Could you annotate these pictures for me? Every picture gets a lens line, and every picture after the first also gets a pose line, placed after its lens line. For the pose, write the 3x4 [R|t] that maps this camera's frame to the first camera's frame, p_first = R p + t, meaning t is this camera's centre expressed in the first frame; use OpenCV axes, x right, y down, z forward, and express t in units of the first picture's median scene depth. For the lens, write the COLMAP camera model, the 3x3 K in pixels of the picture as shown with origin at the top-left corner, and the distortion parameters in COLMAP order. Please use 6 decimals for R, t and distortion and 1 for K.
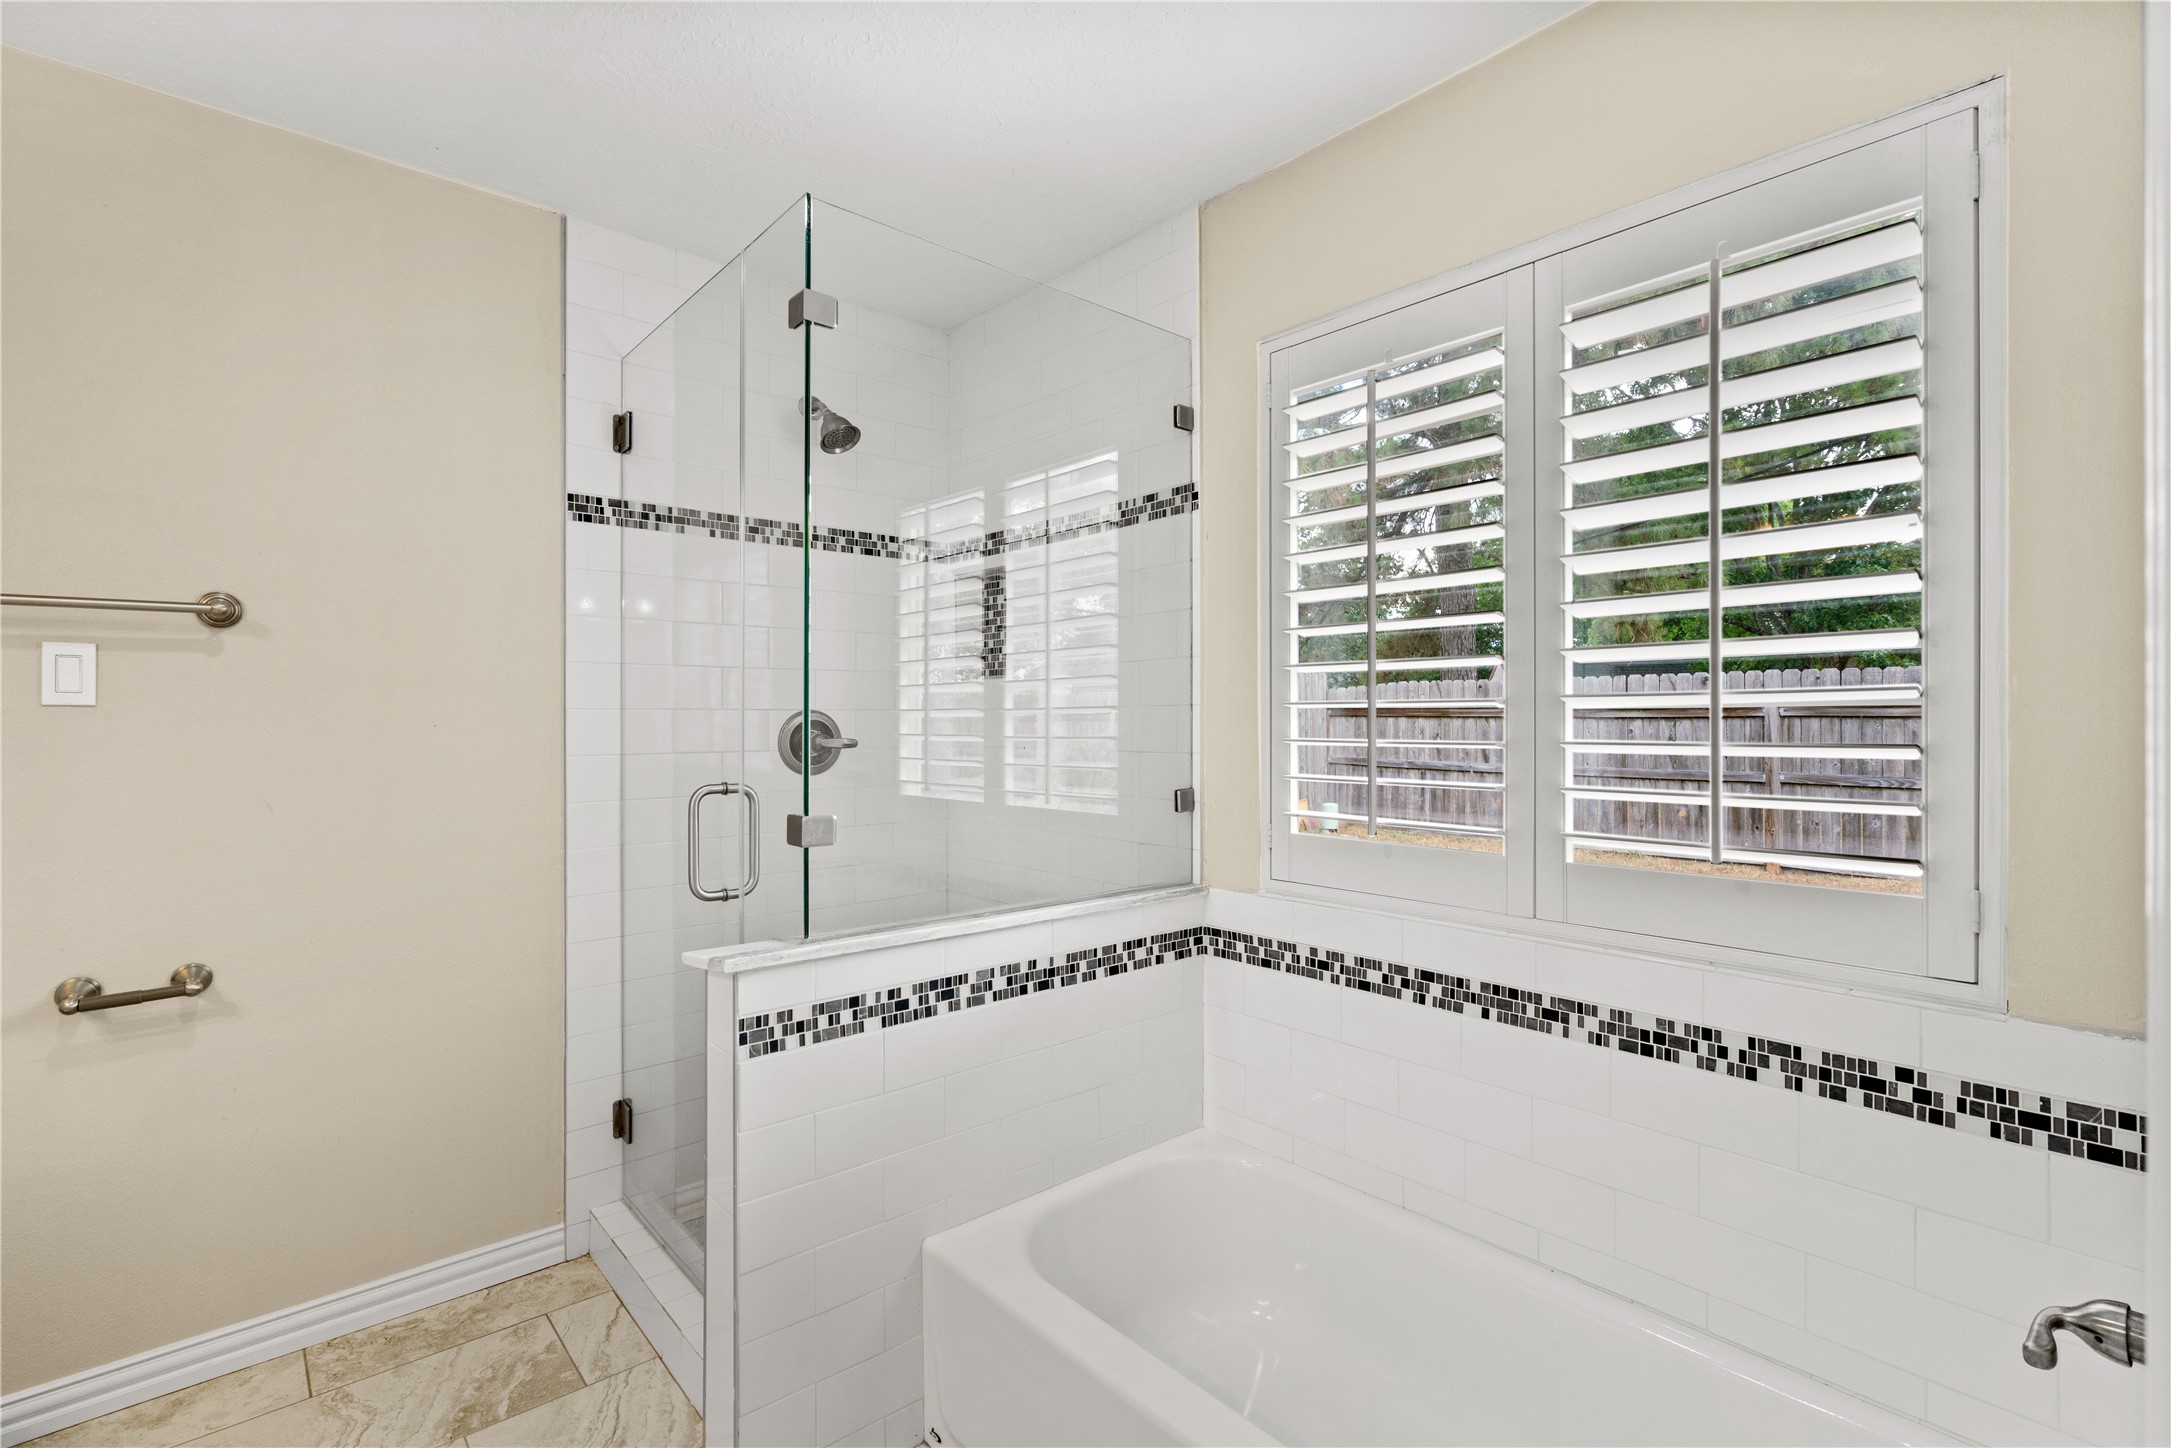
lens RADIAL K [[994.3, 0, 1073.5], [0, 994.3, 717.0], [0, 0, 1]] dist [-0.002475, 0.002669]
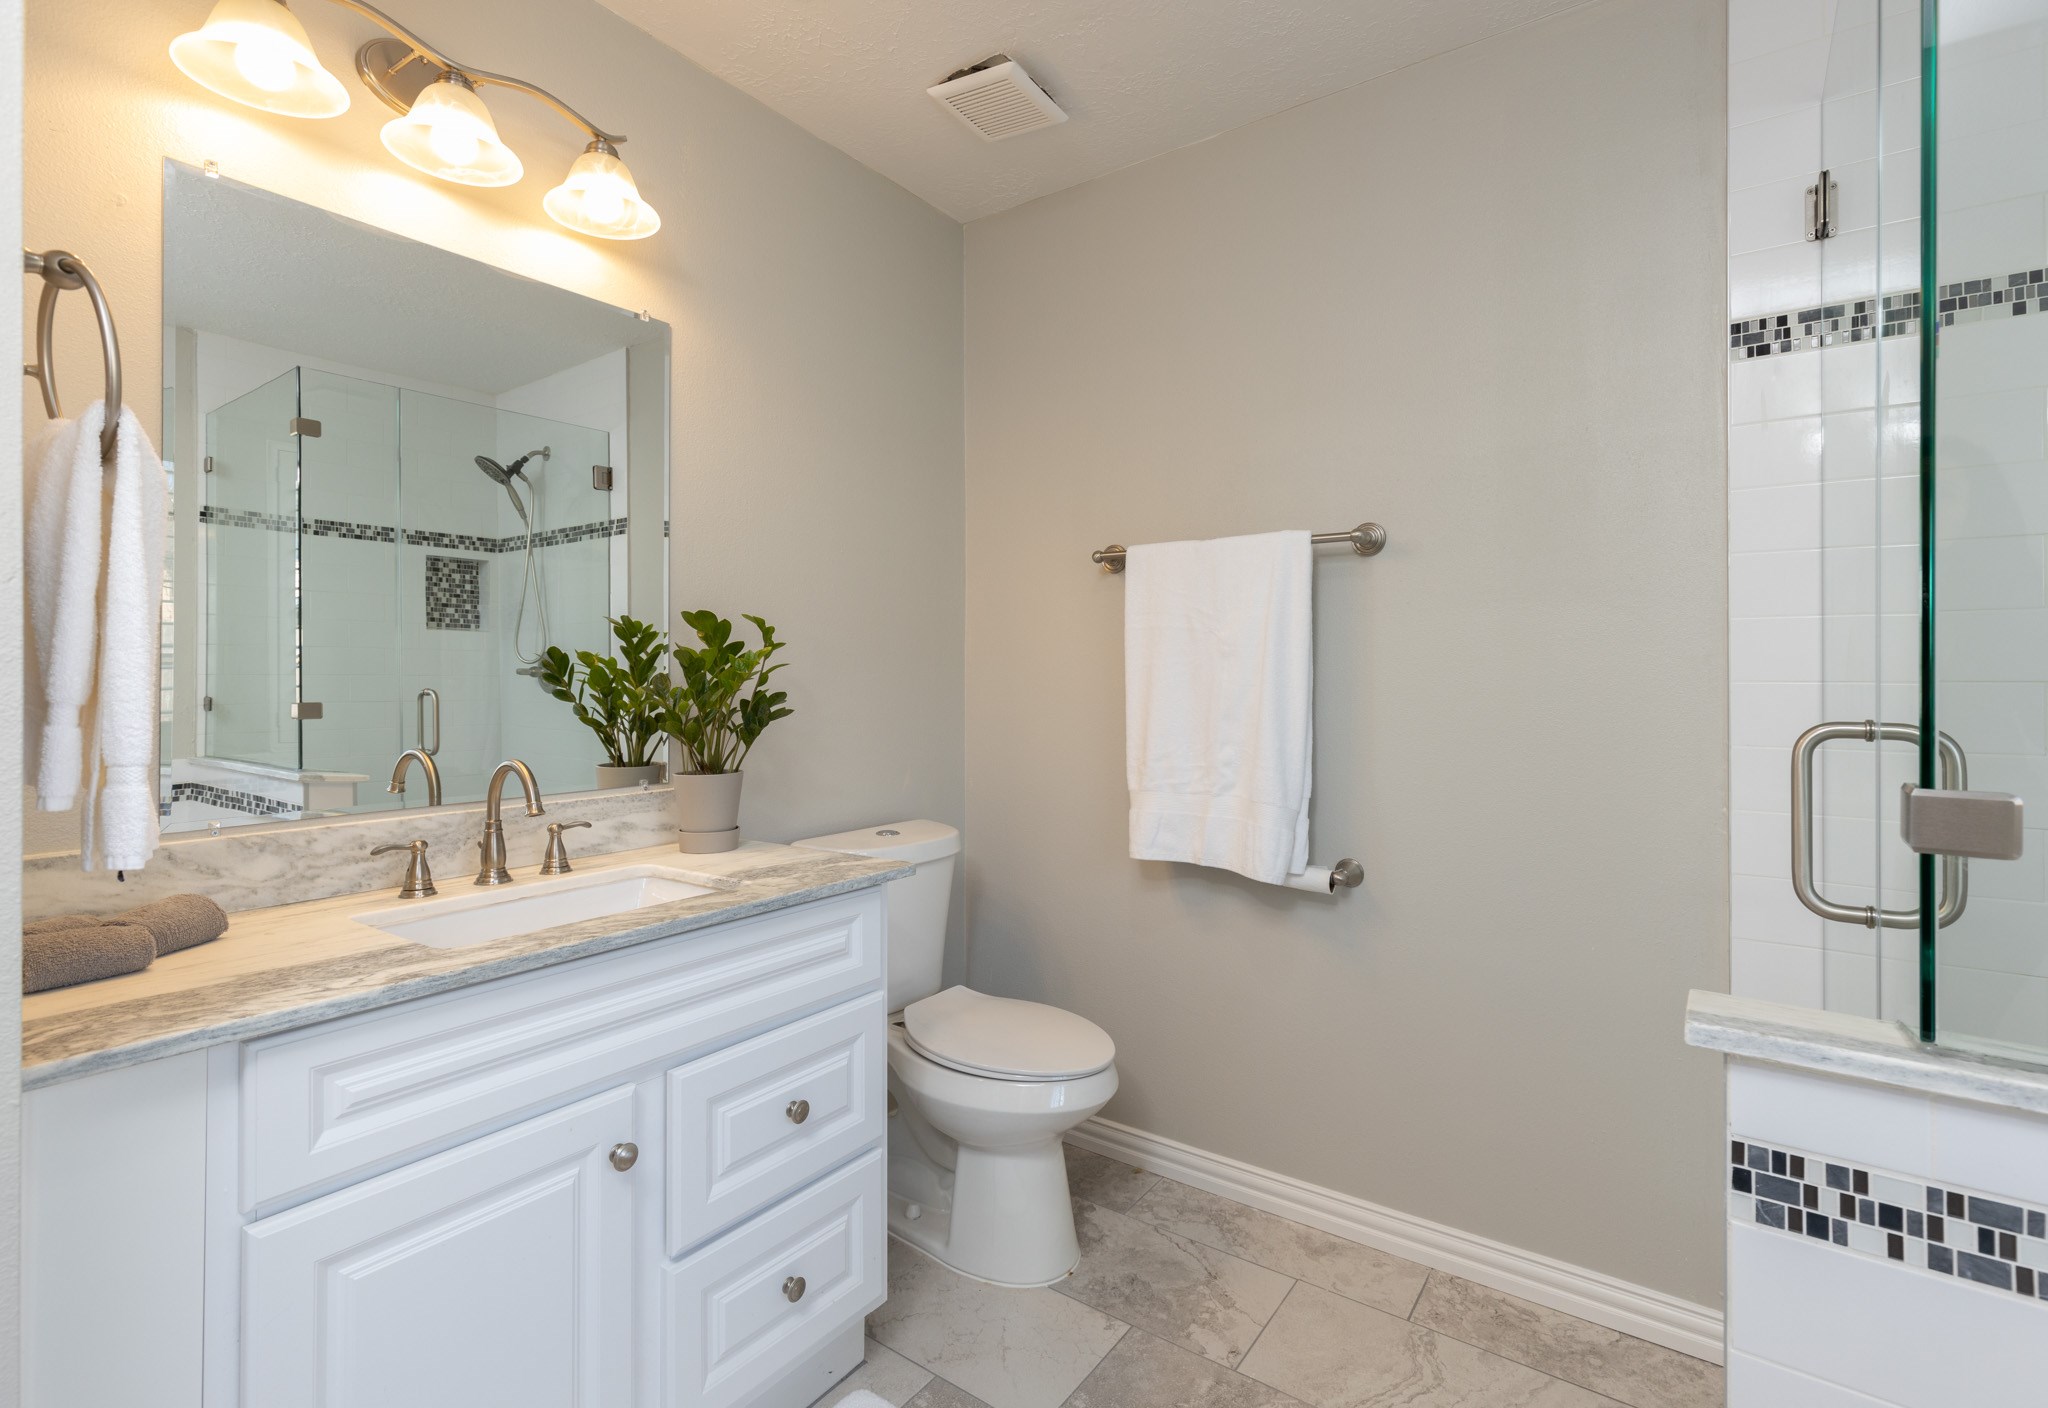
lens RADIAL K [[954.9, 0, 970.5], [0, 954.9, 659.2], [0, 0, 1]] dist [-0.002246, 0.001068]
pose [[0.220948, -0.010436, -0.975230, 0.069590], [0.010494, 0.999910, -0.008323, 0.029965], [0.975229, -0.008395, 0.221037, 0.374271]]
